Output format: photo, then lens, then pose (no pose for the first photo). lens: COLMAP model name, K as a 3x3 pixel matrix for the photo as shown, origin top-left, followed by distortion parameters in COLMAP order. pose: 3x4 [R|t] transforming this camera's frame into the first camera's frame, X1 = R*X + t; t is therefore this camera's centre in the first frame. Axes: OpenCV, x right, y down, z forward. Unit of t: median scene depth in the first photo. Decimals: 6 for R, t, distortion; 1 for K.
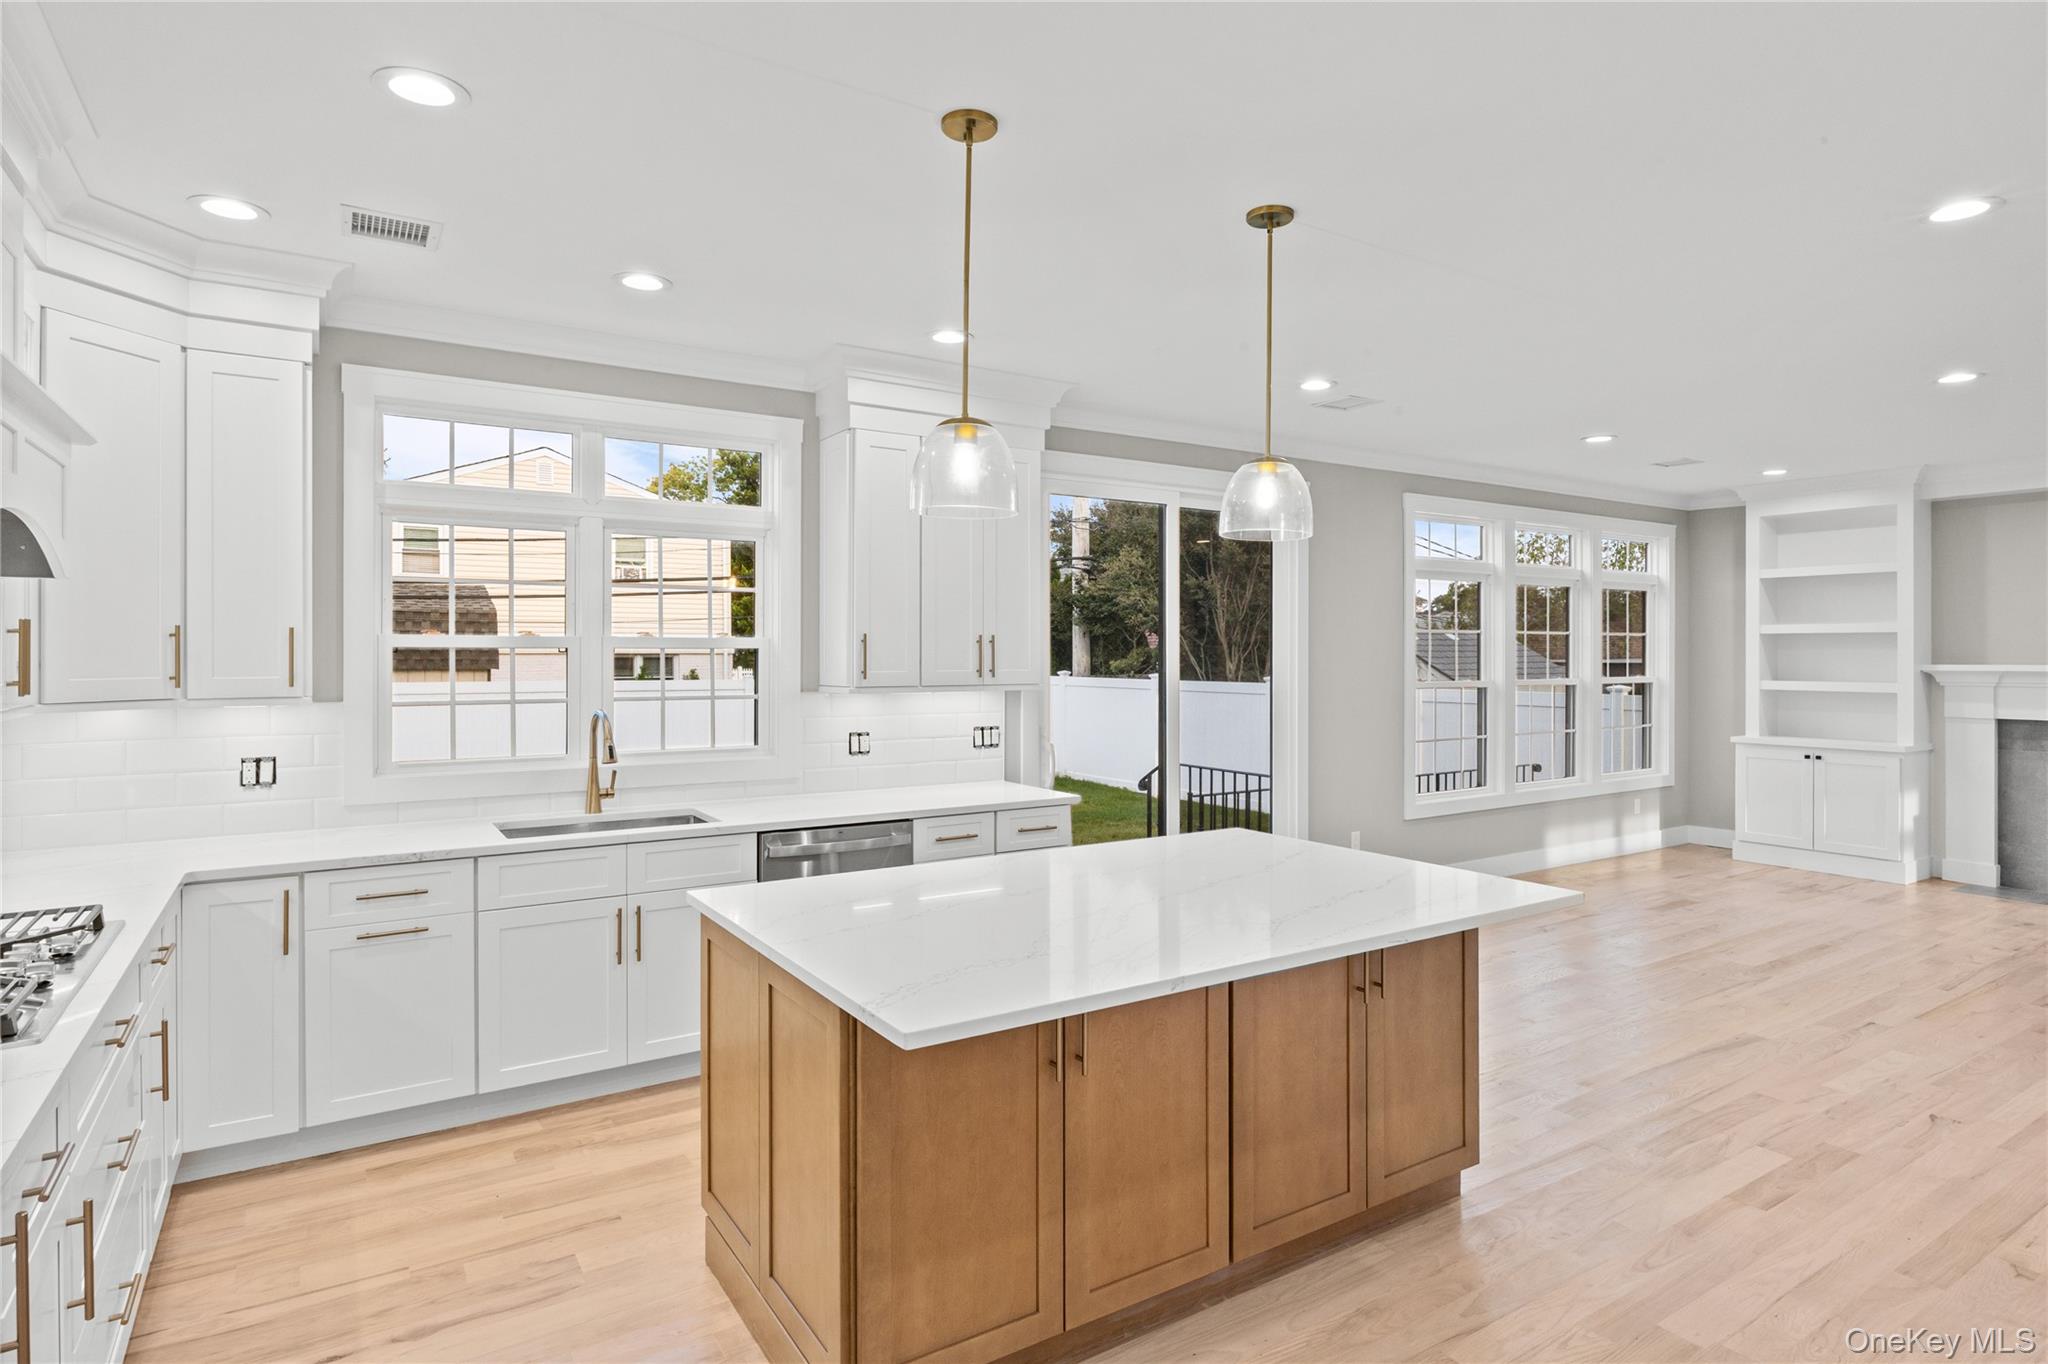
lens RADIAL K [[1090.9, 0, 1020.4], [0, 1090.9, 660.4], [0, 0, 1]] dist [0.001309, -0.002659]
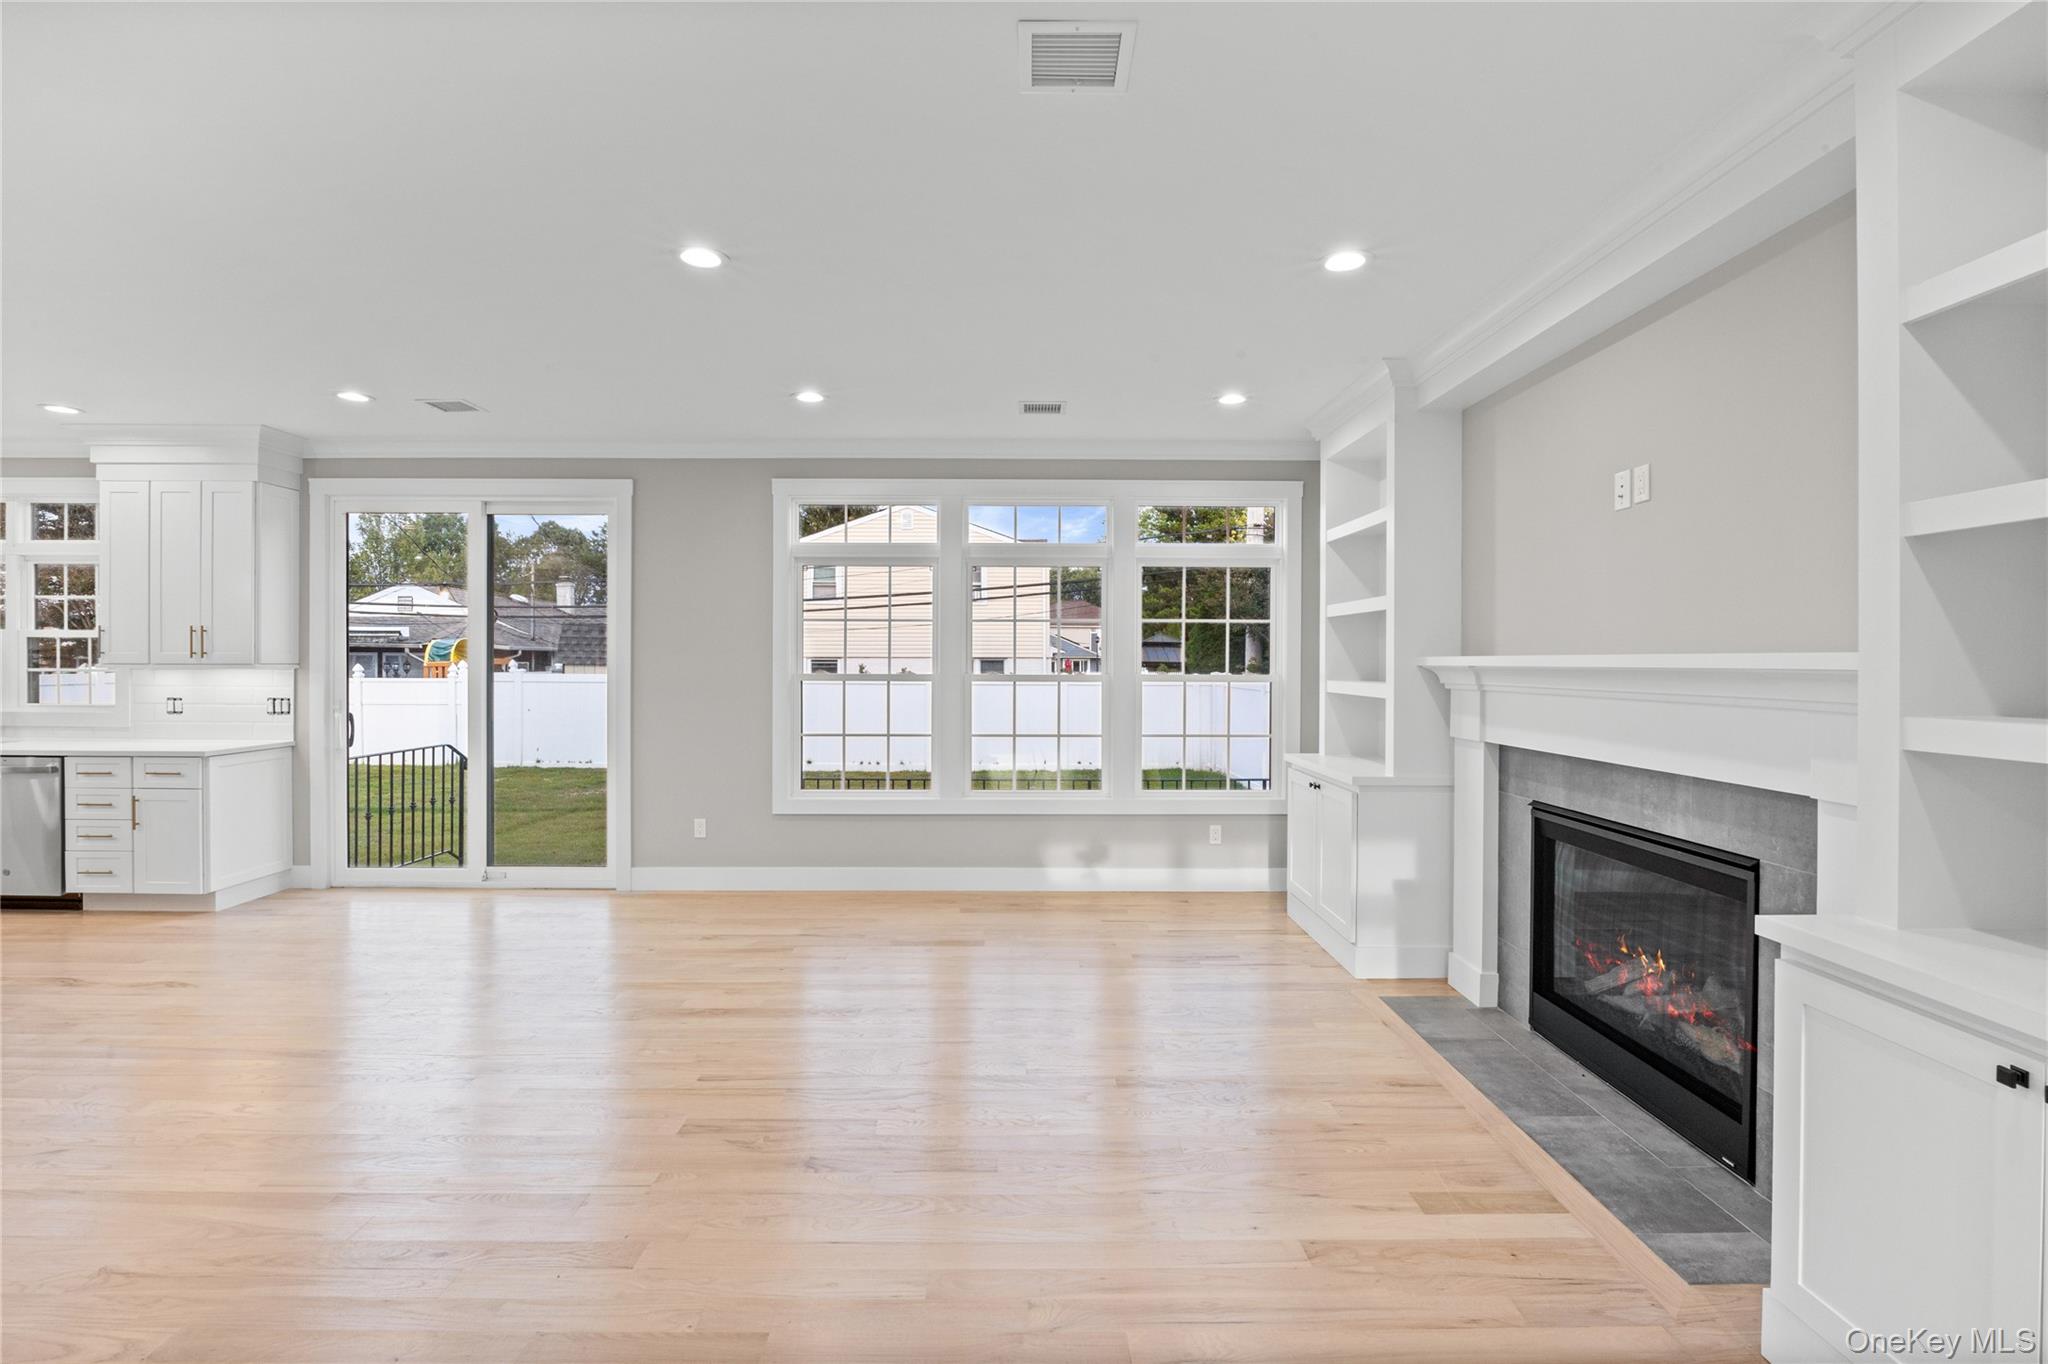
lens RADIAL K [[912.1, 0, 1025.2], [0, 912.1, 675.8], [0, 0, 1]] dist [-0.010215, -0.000129]
pose [[0.857187, 0.013348, -0.514833, 2.095286], [-0.007530, 0.999882, 0.013386, 0.021814], [0.514951, -0.007597, 0.857186, 0.869528]]
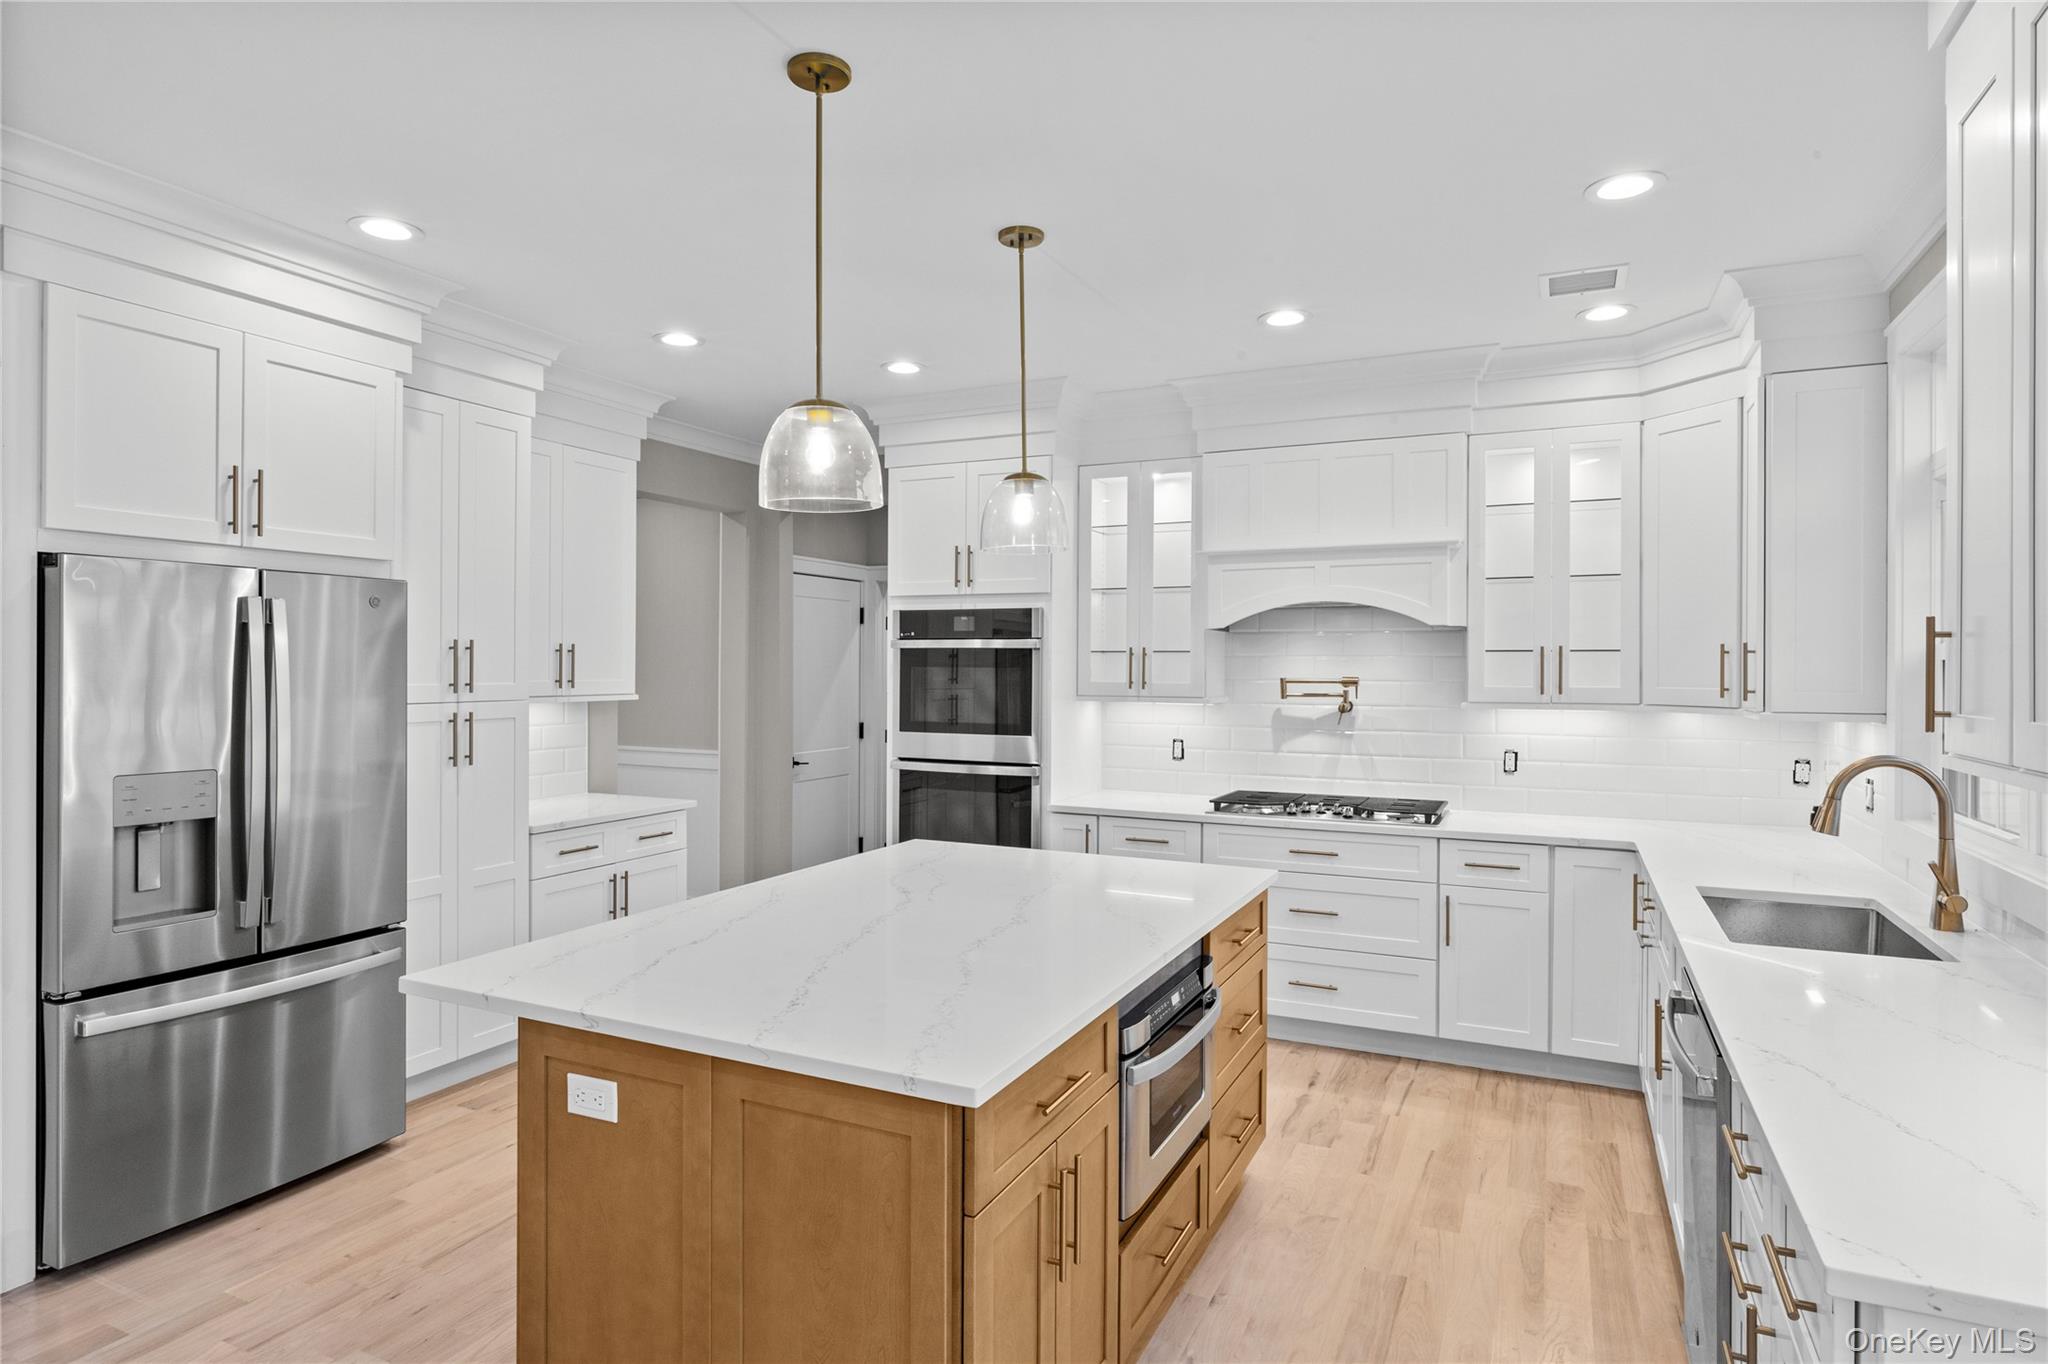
lens RADIAL K [[1094.0, 0, 1018.9], [0, 1094.0, 666.9], [0, 0, 1]] dist [-0.003609, -0.001558]
pose [[-0.851124, -0.002164, -0.524960, 0.486250], [-0.002973, 0.999995, 0.000698, -0.007928], [0.524956, 0.002154, -0.851127, 1.638566]]
